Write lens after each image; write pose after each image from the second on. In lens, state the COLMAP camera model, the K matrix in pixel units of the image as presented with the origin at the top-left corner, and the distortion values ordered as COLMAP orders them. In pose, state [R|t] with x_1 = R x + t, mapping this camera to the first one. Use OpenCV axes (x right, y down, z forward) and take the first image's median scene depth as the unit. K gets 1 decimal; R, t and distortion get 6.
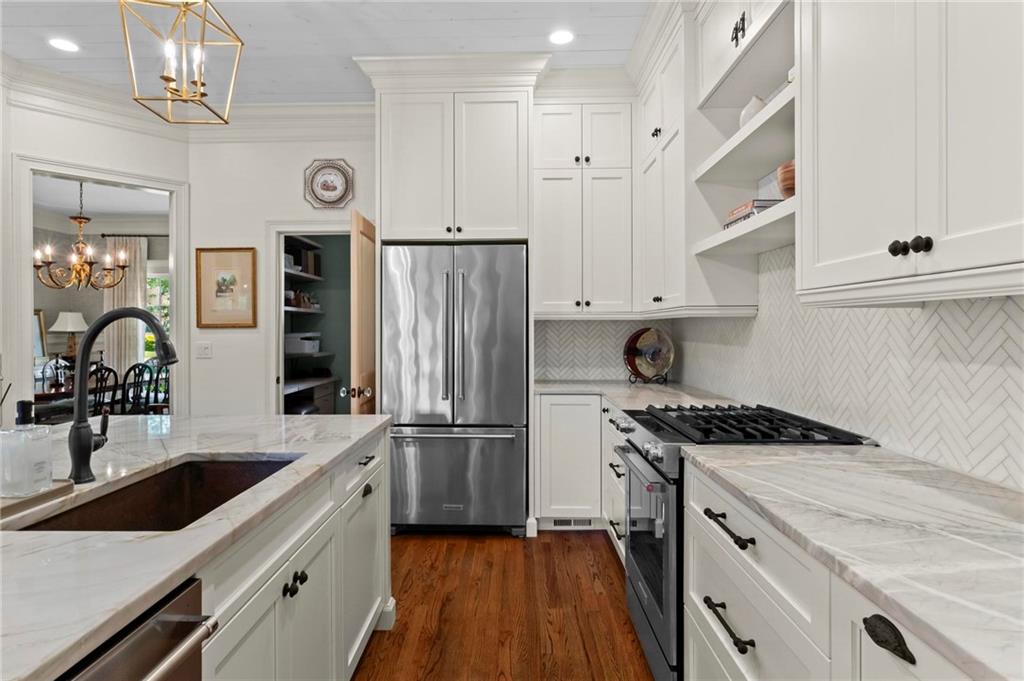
lens RADIAL K [[561.9, 0, 498.2], [0, 561.9, 325.5], [0, 0, 1]] dist [0.019141, 0.000133]
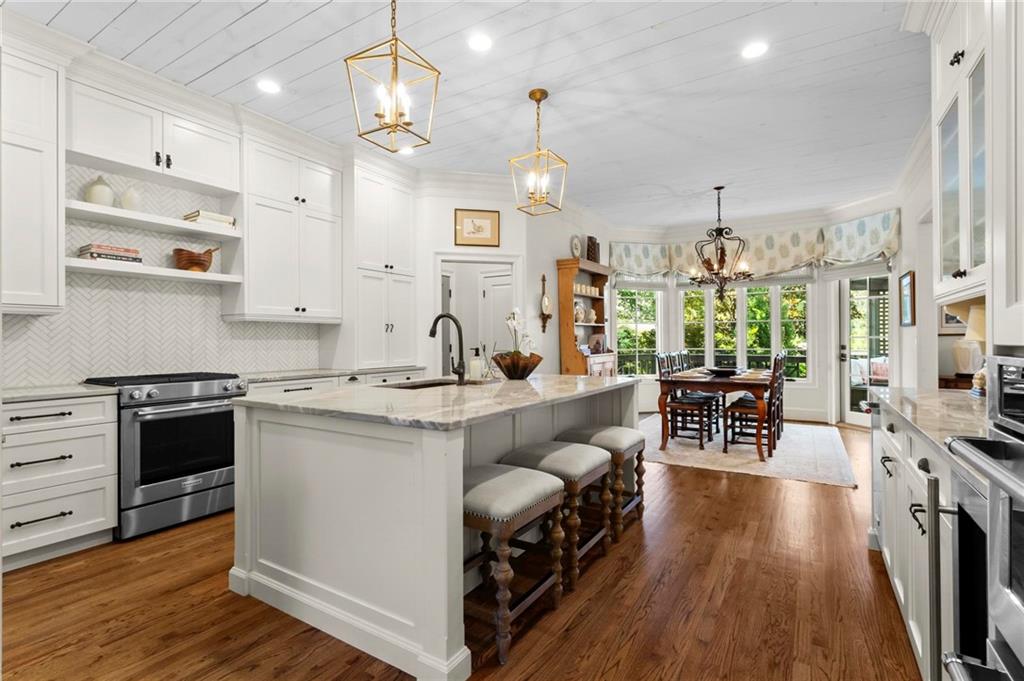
lens RADIAL K [[491.2, 0, 500.0], [0, 491.2, 337.5], [0, 0, 1]] dist [0.001028, 0.001956]
pose [[-0.859215, 0.013798, 0.511428, -0.782752], [0.007606, 0.999870, -0.014197, 0.042095], [-0.511558, -0.008308, -0.859209, 1.090004]]
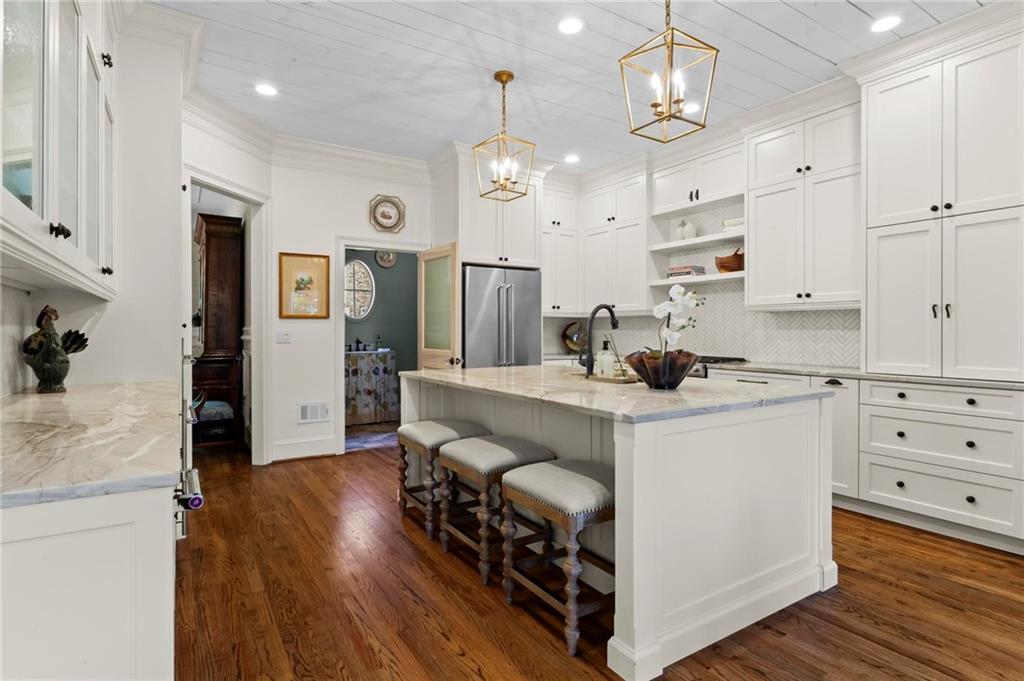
lens RADIAL K [[523.5, 0, 502.1], [0, 523.5, 329.8], [0, 0, 1]] dist [-0.002143, -0.000342]
pose [[0.835068, 0.006016, 0.550114, -0.897412], [-0.007642, 0.999971, 0.000664, 0.030600], [-0.550094, -0.004758, 0.835089, -0.247417]]
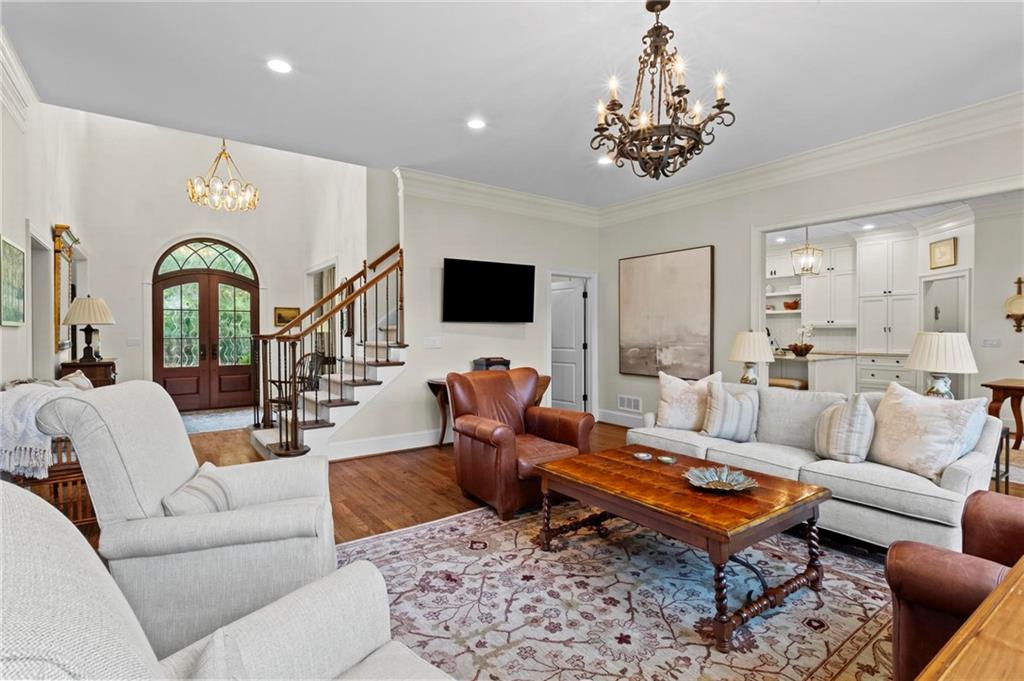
lens RADIAL K [[491.3, 0, 506.1], [0, 491.3, 329.4], [0, 0, 1]] dist [-0.001146, 0.000750]
pose [[0.794339, 0.008685, 0.607412, -2.563445], [-0.006362, 0.999962, -0.005977, 0.018324], [-0.607441, 0.000883, 0.794364, -0.650659]]
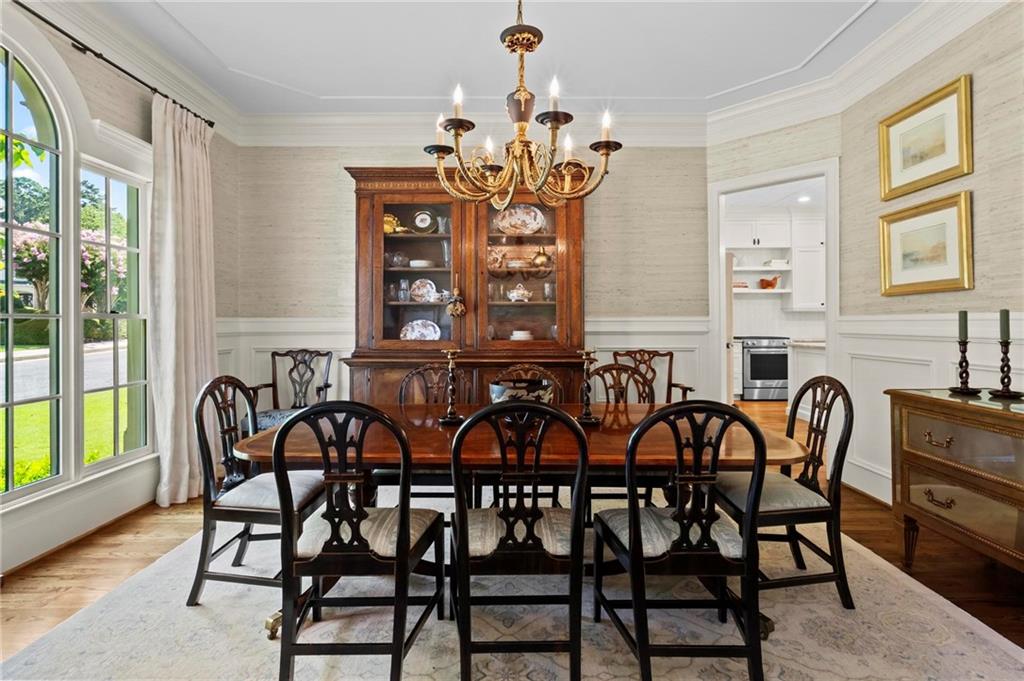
lens RADIAL K [[494.5, 0, 521.2], [0, 494.5, 322.3], [0, 0, 1]] dist [-0.002237, 0.000036]
pose [[-0.039147, 0.007844, 0.999203, -1.860586], [-0.001687, 0.999967, -0.007916, 0.052616], [-0.999232, -0.001996, -0.039132, 1.721970]]
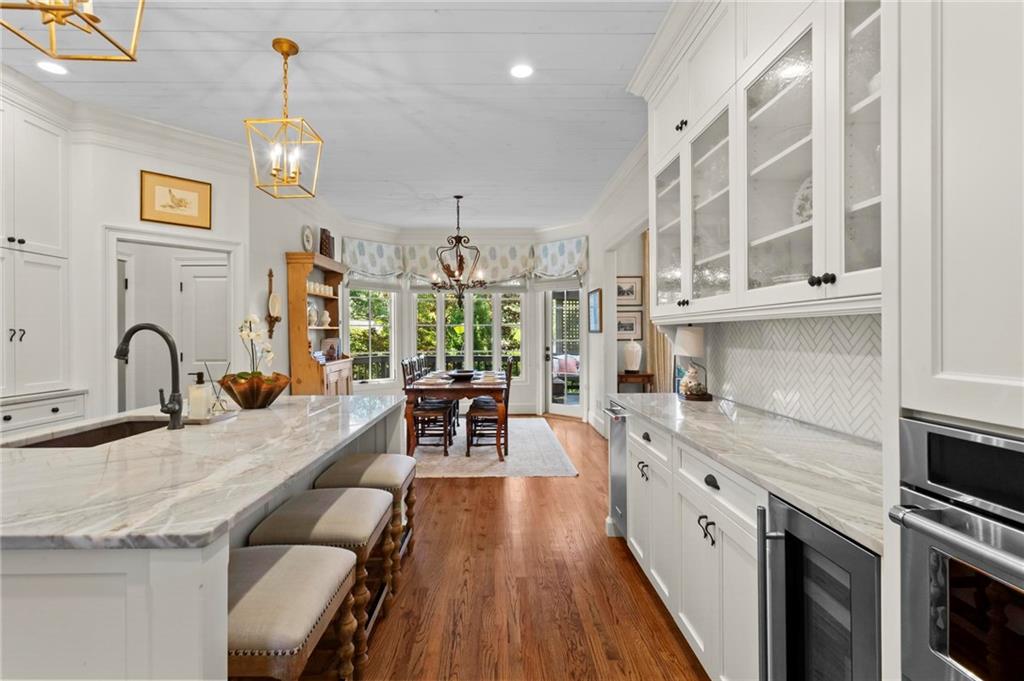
lens RADIAL K [[492.8, 0, 505.0], [0, 492.8, 332.4], [0, 0, 1]] dist [-0.000239, 0.000811]
pose [[-0.998886, 0.011313, -0.045818, -0.658721], [0.011742, 0.999890, -0.009105, 0.007196], [0.045710, -0.009632, -0.998908, 1.002433]]
